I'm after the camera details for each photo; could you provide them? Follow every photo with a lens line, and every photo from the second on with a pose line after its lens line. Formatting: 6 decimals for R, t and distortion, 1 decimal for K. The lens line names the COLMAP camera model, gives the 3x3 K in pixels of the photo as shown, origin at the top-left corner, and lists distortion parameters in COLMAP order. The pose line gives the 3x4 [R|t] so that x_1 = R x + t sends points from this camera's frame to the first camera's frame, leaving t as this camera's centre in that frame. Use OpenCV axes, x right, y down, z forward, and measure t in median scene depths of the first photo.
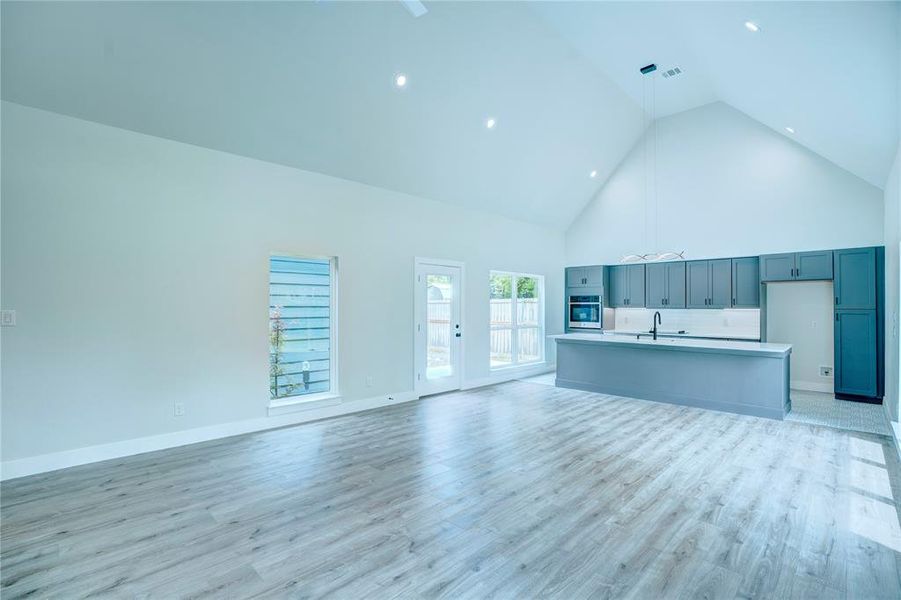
lens RADIAL K [[431.7, 0, 447.4], [0, 431.7, 304.4], [0, 0, 1]] dist [-0.075778, 0.023313]
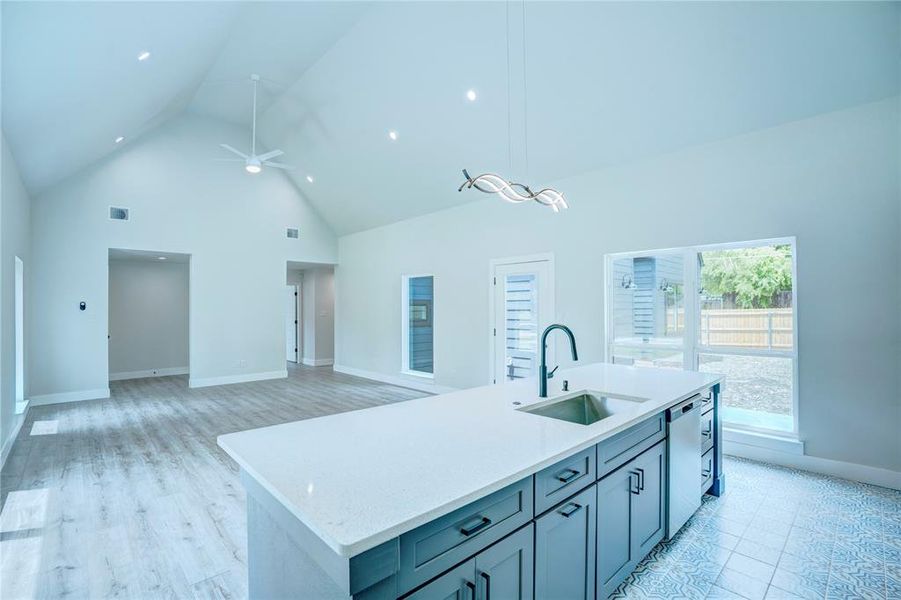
lens RADIAL K [[431.7, 0, 447.4], [0, 431.7, 304.4], [0, 0, 1]] dist [-0.075778, 0.023313]
pose [[-0.055645, -0.009705, -0.998403, 1.700718], [0.003571, 0.999944, -0.009919, 0.004183], [0.998444, -0.004117, -0.055607, 1.791465]]
